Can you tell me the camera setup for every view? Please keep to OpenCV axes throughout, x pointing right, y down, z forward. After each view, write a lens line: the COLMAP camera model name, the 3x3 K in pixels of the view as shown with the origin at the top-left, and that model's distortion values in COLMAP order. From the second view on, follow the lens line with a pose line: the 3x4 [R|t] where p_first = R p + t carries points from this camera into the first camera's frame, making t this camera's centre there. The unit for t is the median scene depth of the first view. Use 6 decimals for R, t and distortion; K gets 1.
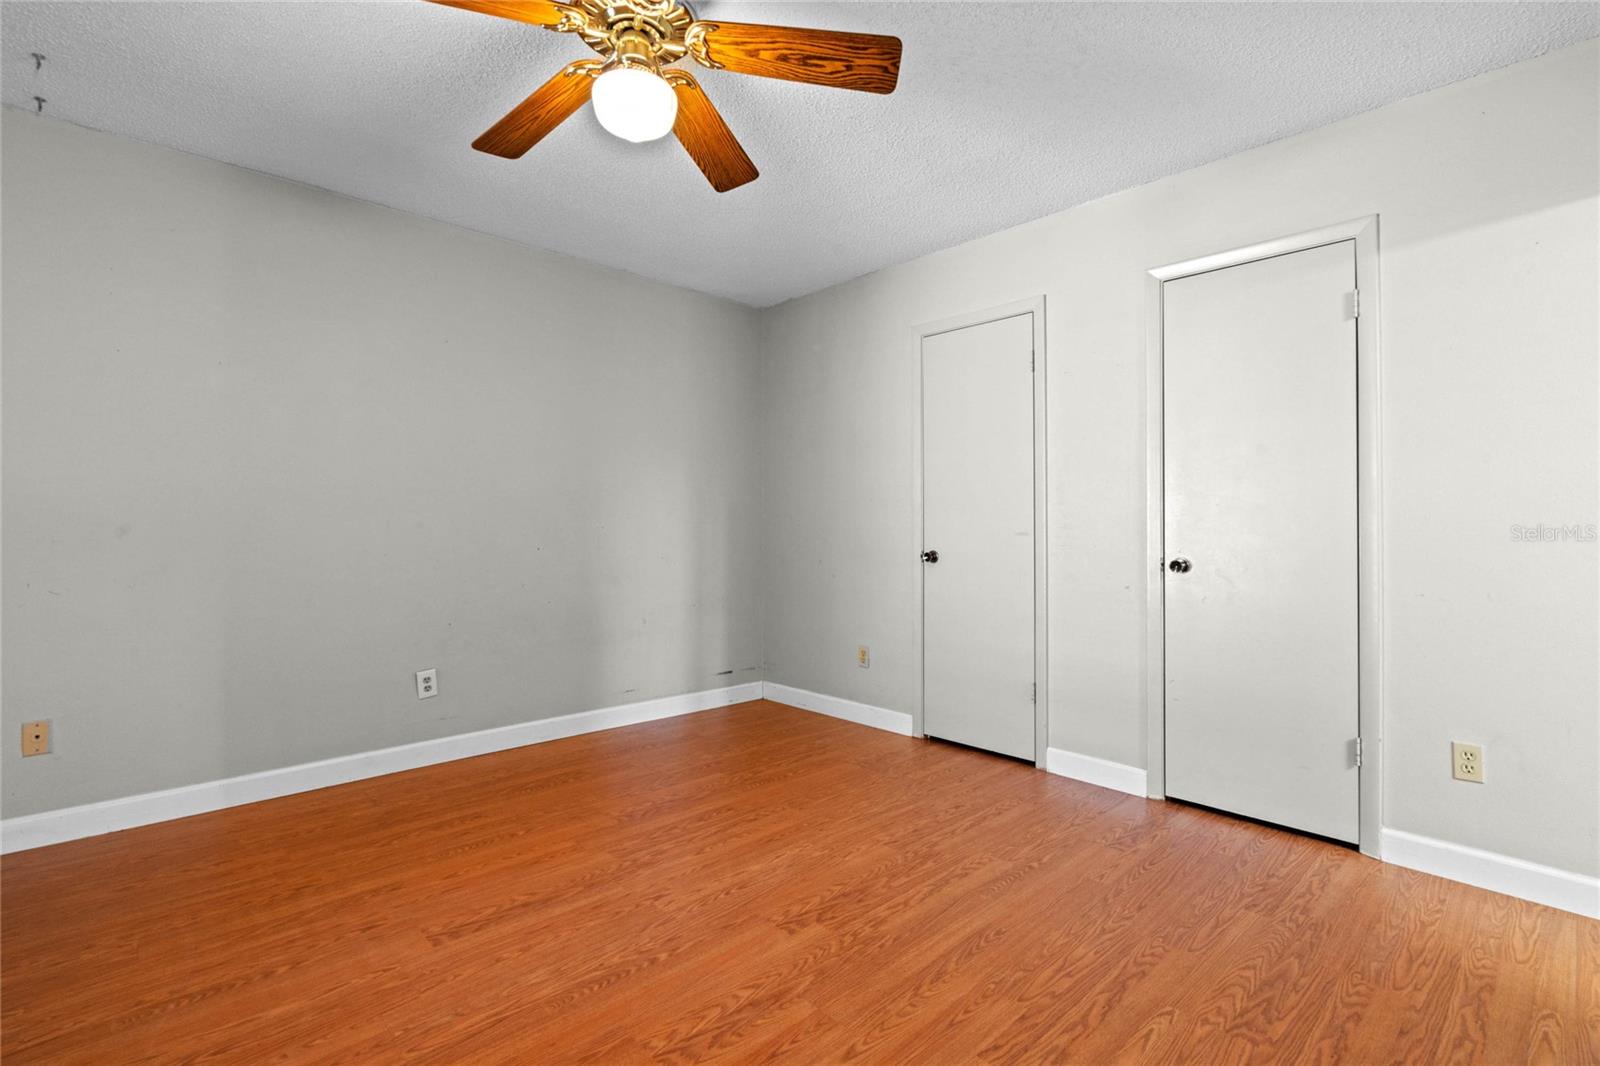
lens RADIAL K [[729.9, 0, 804.1], [0, 729.9, 518.1], [0, 0, 1]] dist [-0.002695, 0.002143]
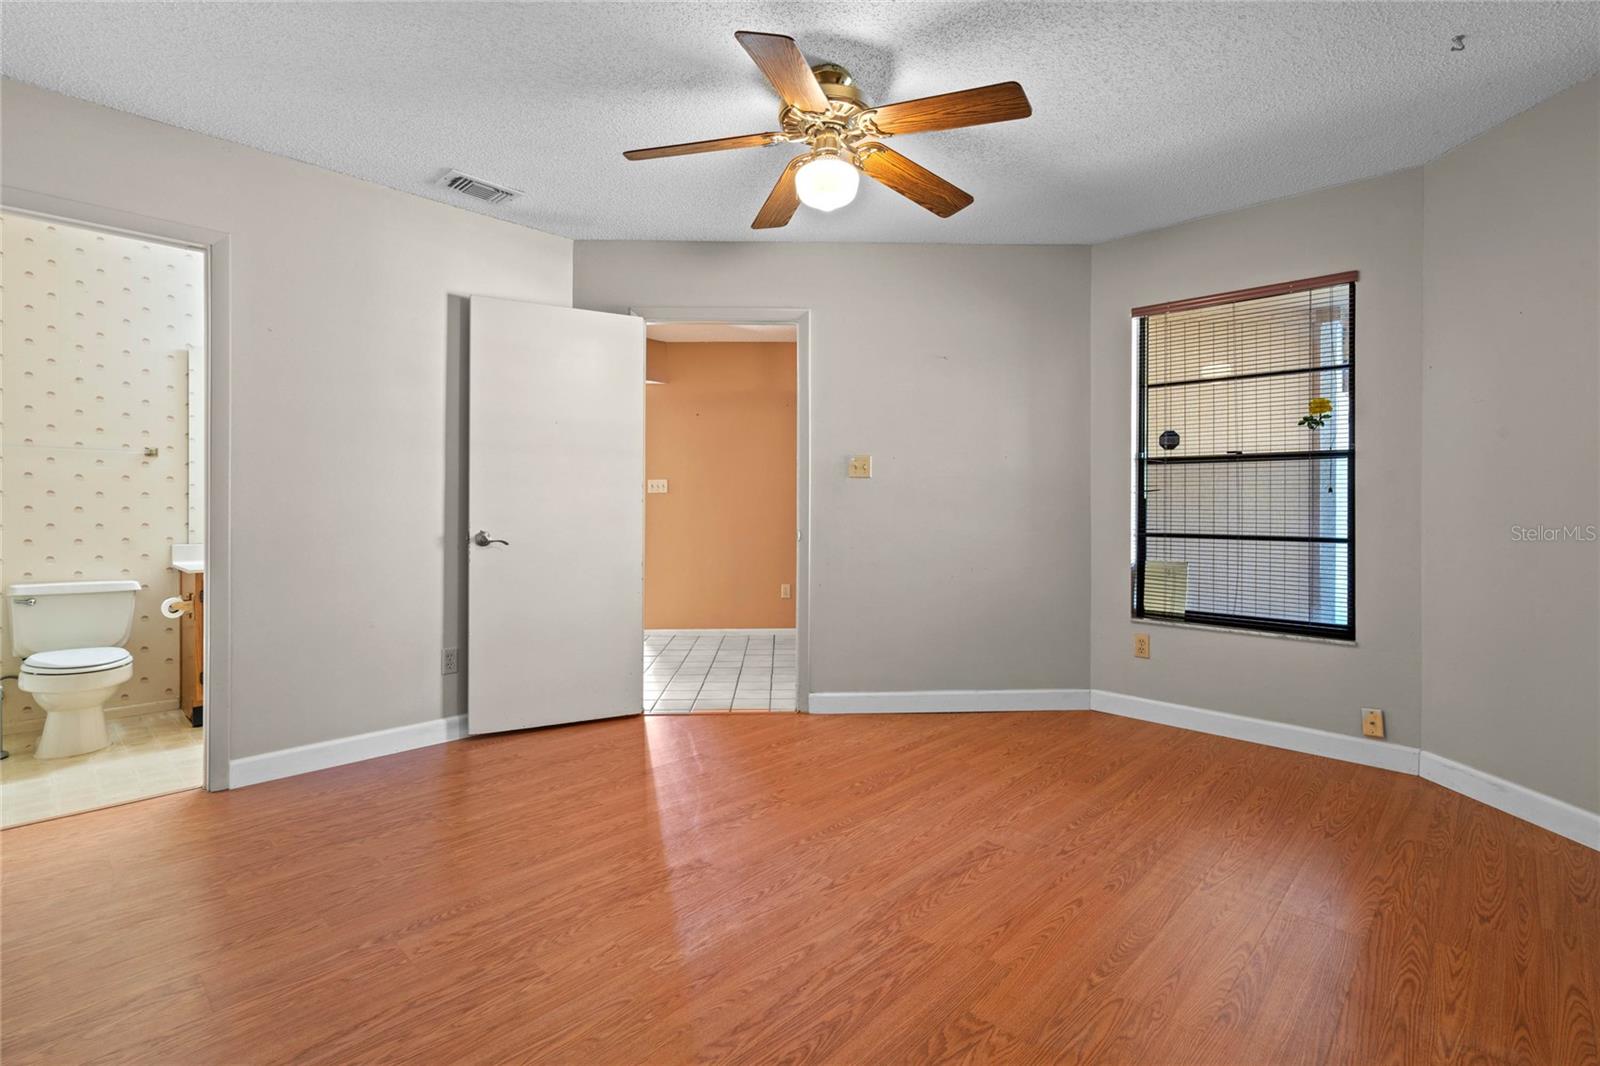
lens RADIAL K [[729.9, 0, 799.4], [0, 729.9, 520.4], [0, 0, 1]] dist [-0.002695, 0.002143]
pose [[-0.999192, -0.004558, -0.039922, -0.110825], [-0.004831, 0.999966, 0.006731, 0.023854], [0.039890, 0.006918, -0.999180, 1.884794]]
